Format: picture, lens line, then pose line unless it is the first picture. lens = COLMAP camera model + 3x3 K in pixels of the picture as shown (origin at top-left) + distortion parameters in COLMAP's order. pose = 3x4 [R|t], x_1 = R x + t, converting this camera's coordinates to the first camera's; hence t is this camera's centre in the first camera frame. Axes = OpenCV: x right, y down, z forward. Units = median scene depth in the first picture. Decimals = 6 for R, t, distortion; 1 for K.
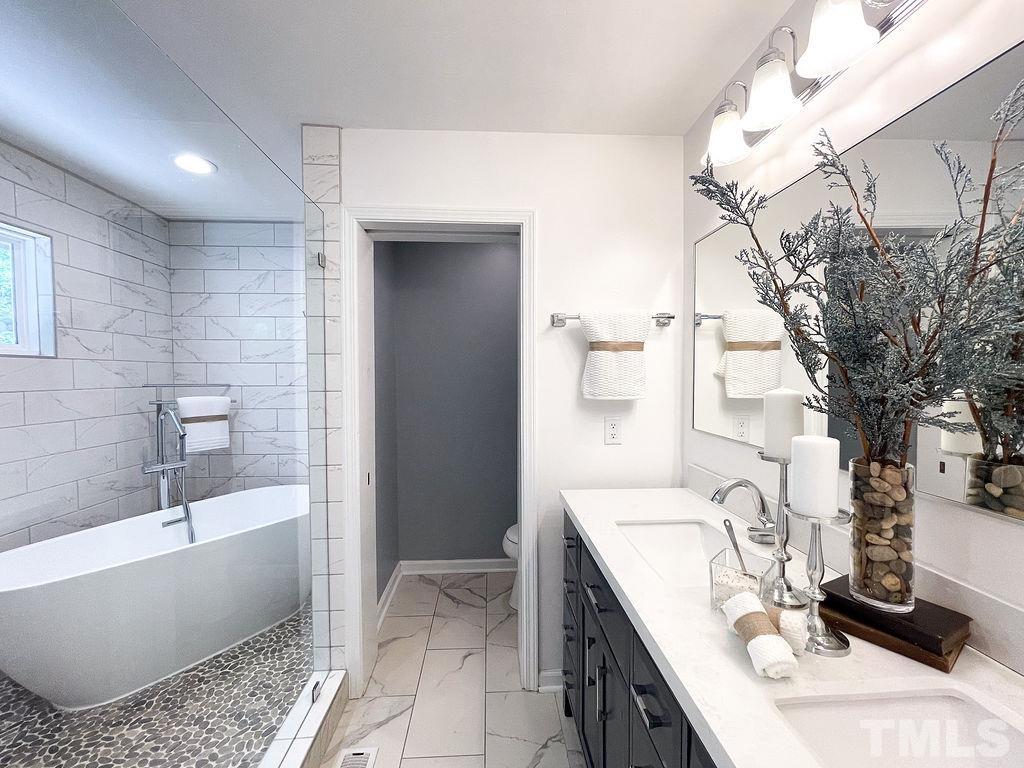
lens RADIAL K [[412.3, 0, 509.7], [0, 412.3, 388.6], [0, 0, 1]] dist [0.001789, -0.000531]
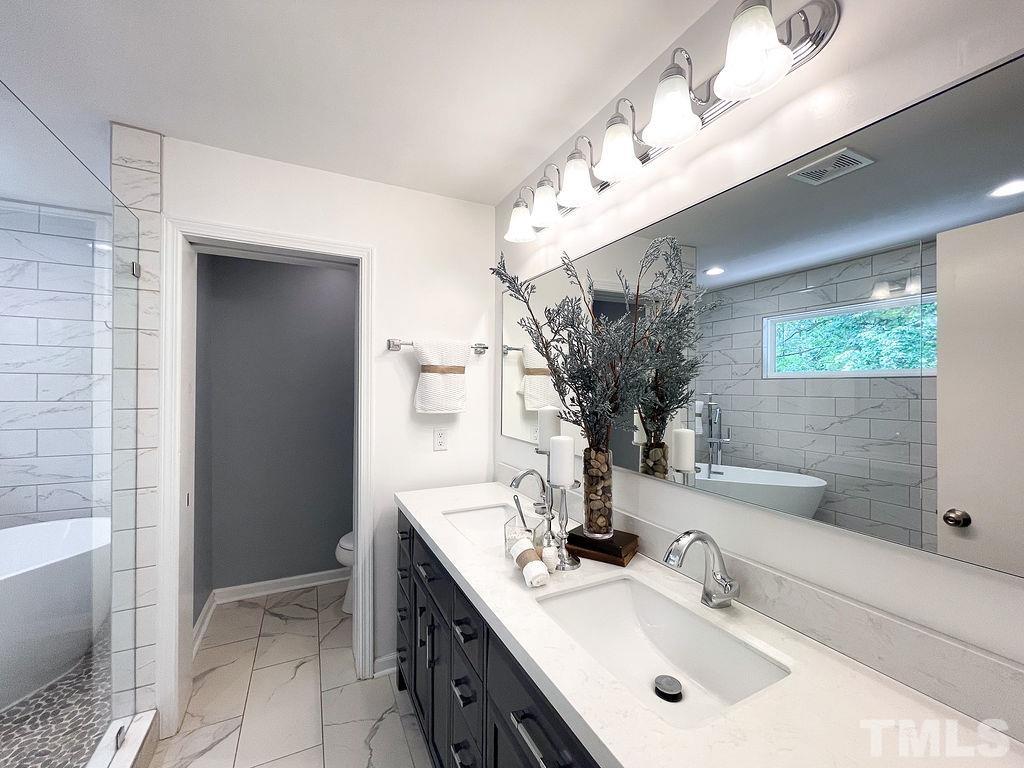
lens RADIAL K [[412.3, 0, 509.7], [0, 412.3, 388.6], [0, 0, 1]] dist [0.001789, -0.000531]
pose [[0.917000, 0.008505, 0.398796, -0.045232], [0.001440, 0.999696, -0.024631, -0.015073], [-0.398884, 0.023161, 0.916709, -0.188595]]
